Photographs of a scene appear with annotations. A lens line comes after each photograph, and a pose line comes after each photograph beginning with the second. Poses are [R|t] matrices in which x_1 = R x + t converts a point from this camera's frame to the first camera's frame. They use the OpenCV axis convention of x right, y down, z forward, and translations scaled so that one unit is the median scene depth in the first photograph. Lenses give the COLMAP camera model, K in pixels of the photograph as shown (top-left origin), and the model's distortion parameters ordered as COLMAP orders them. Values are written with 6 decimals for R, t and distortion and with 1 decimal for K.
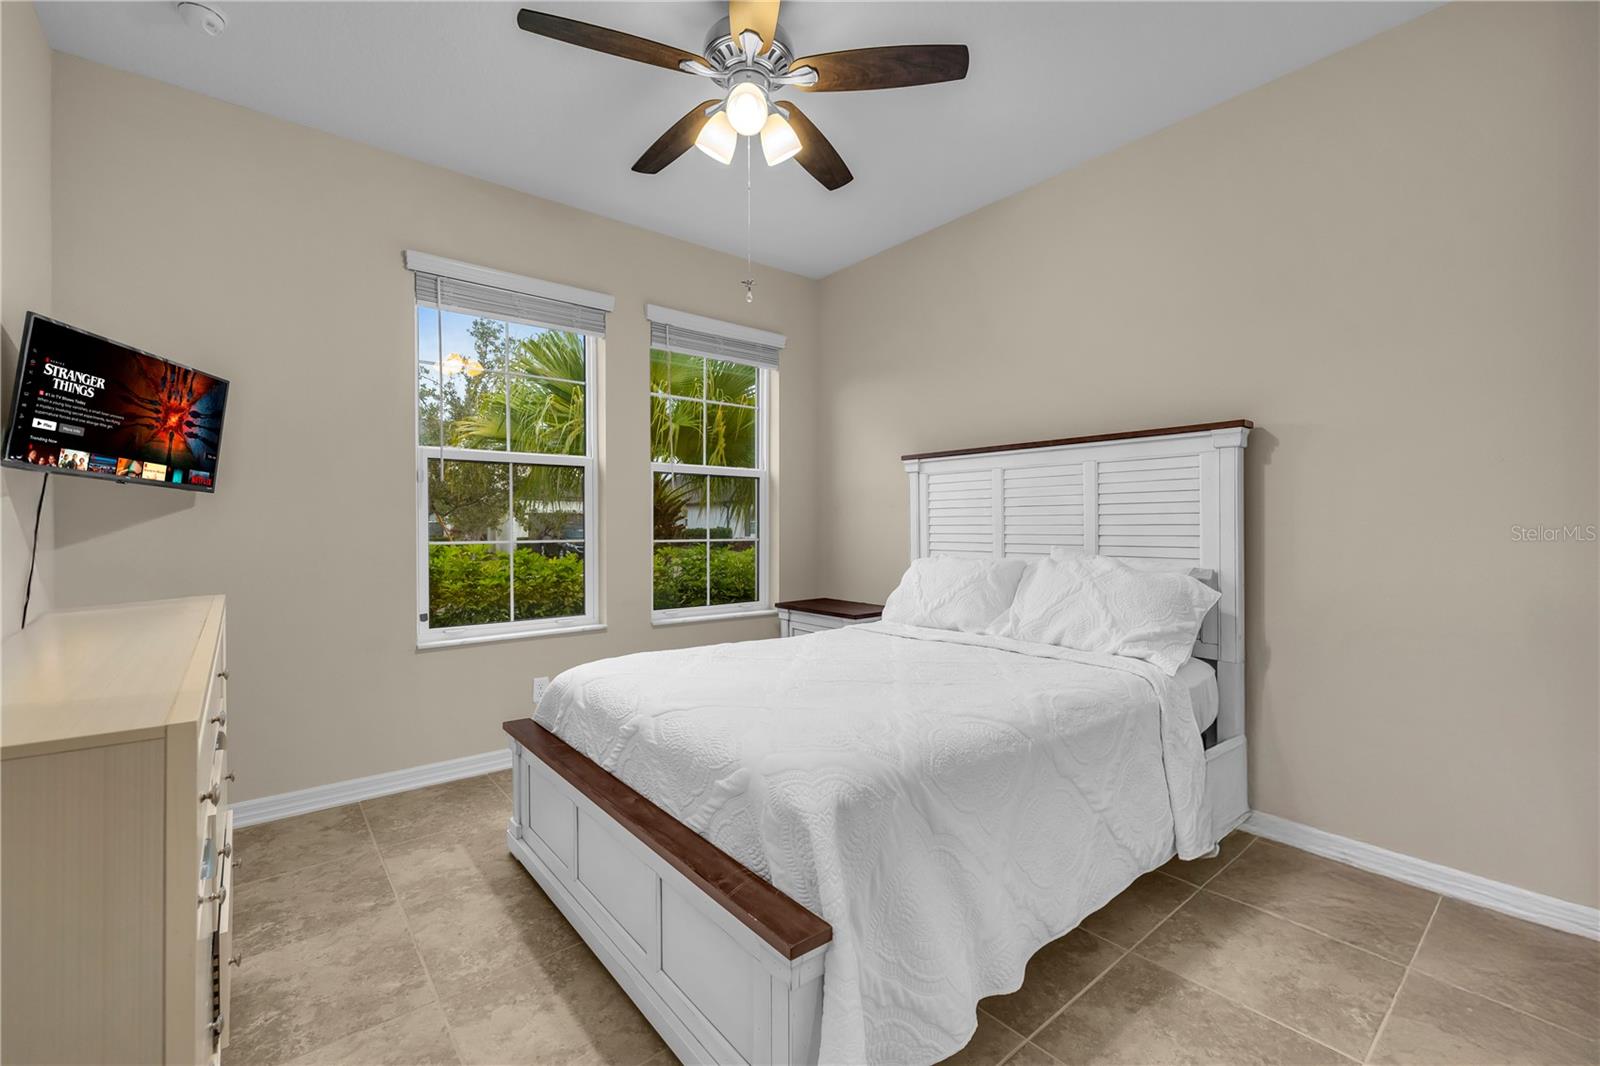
lens RADIAL K [[664.5, 0, 796.2], [0, 664.5, 525.5], [0, 0, 1]] dist [-0.002083, 0.000295]
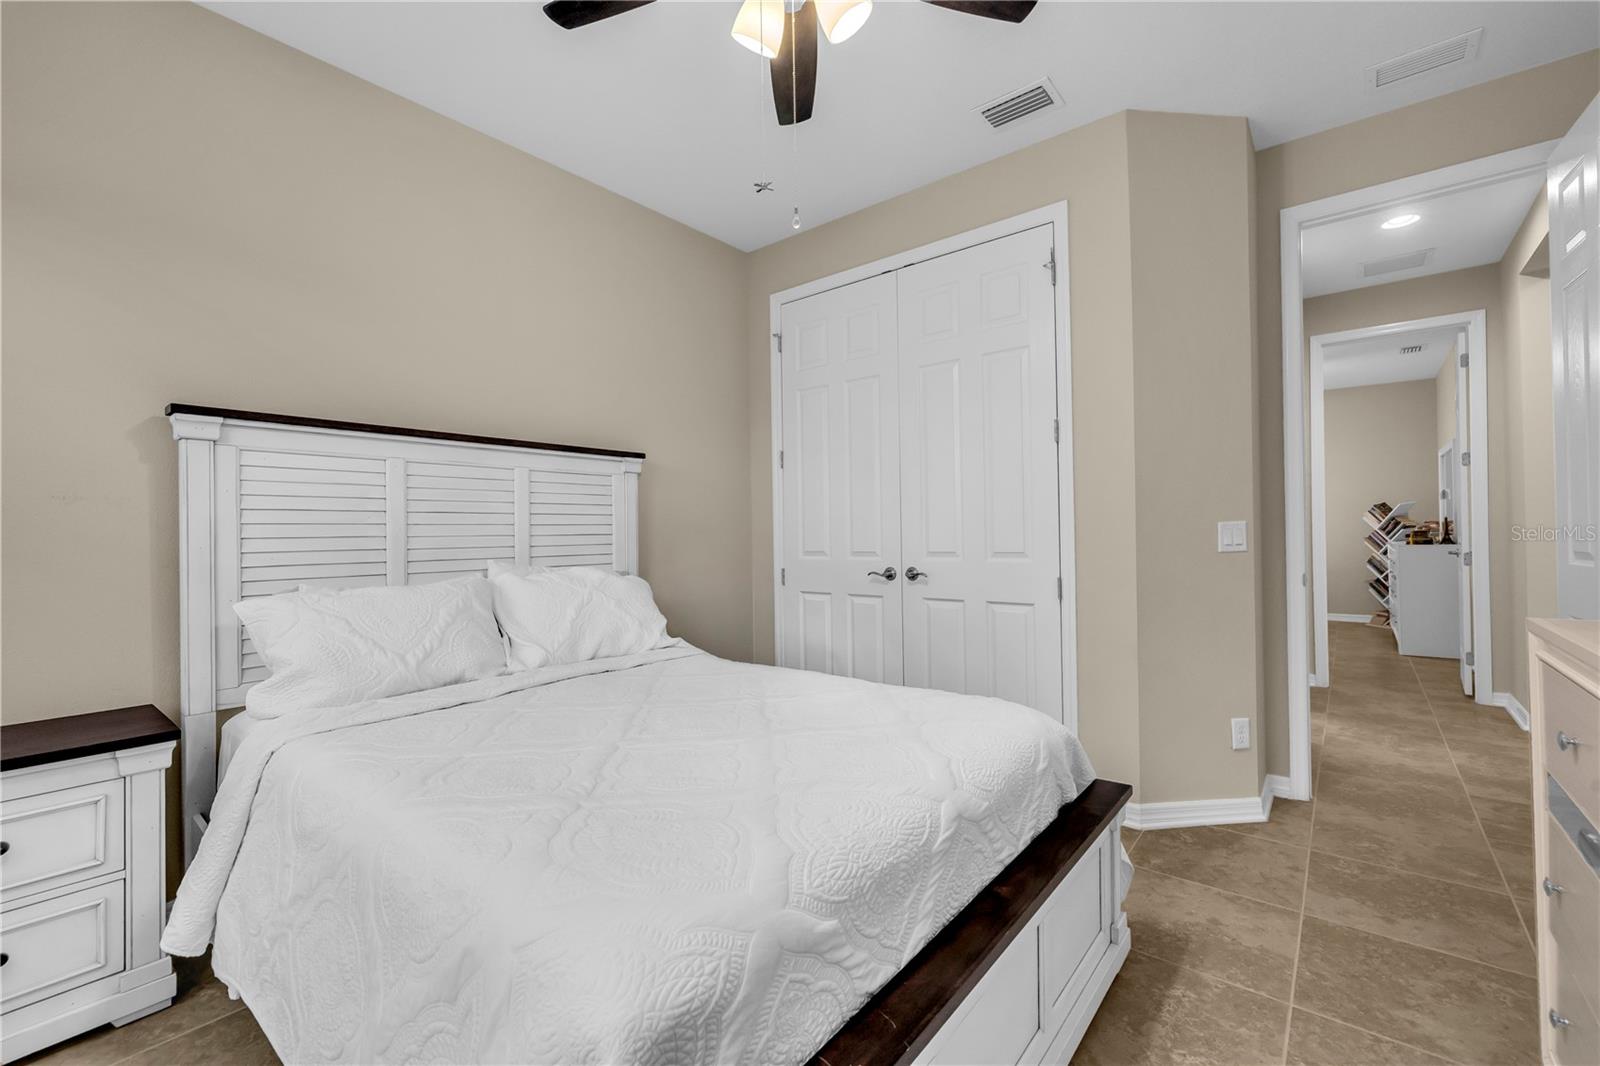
lens RADIAL K [[664.5, 0, 806.6], [0, 664.5, 544.4], [0, 0, 1]] dist [-0.002083, 0.000295]
pose [[-0.213221, -0.028036, 0.976602, -0.556801], [-0.004965, 0.999606, 0.027612, -0.015938], [-0.976991, 0.001039, -0.213276, 0.791225]]
